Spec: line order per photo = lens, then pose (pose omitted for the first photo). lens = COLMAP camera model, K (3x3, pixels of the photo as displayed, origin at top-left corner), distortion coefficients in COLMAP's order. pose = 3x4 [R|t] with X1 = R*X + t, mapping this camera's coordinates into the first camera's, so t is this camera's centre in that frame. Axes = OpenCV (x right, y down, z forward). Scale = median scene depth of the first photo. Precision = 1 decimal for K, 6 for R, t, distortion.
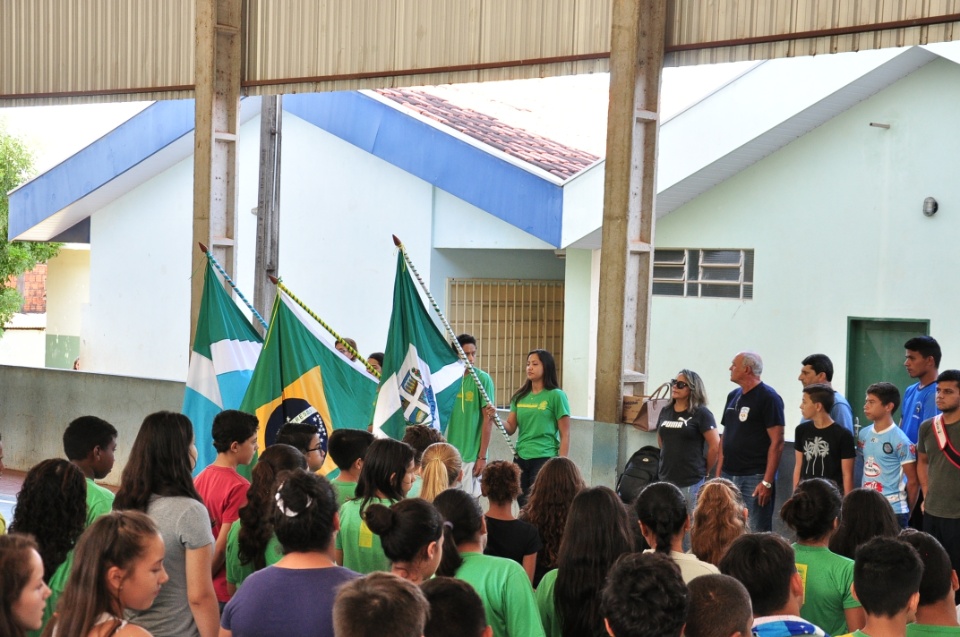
lens RADIAL K [[1738.3, 0, 480.0], [0, 1738.3, 318.5], [0, 0, 1]] dist [0.334372, 0.327556]
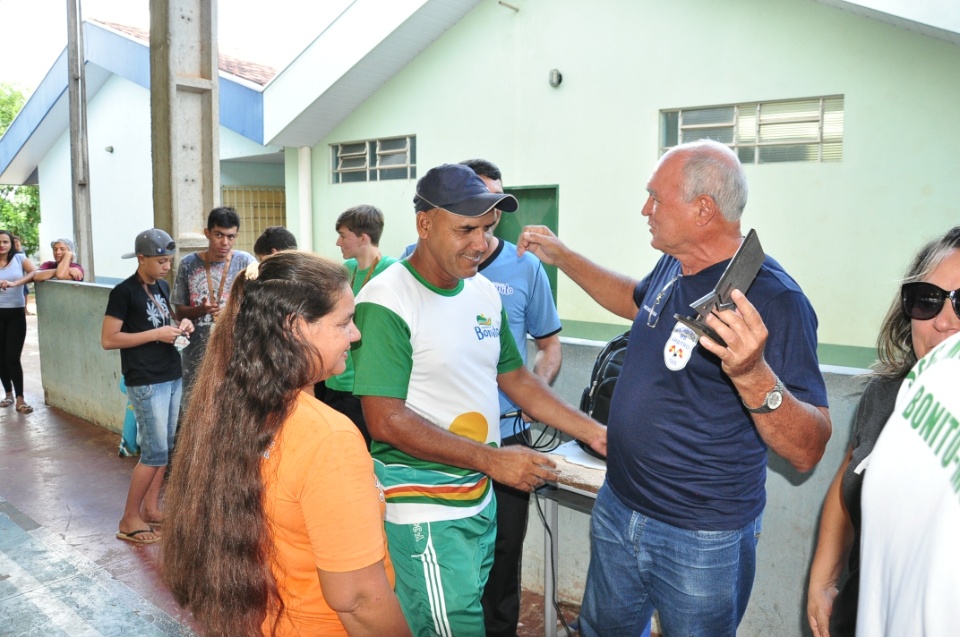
lens RADIAL K [[748.7, 0, 480.0], [0, 748.7, 318.5], [0, 0, 1]] dist [-0.125587, 0.004065]
pose [[0.995687, -0.039336, 0.084023, 0.152184], [0.030492, 0.994103, 0.104066, 0.030099], [-0.087621, -0.101055, 0.991015, 0.508799]]
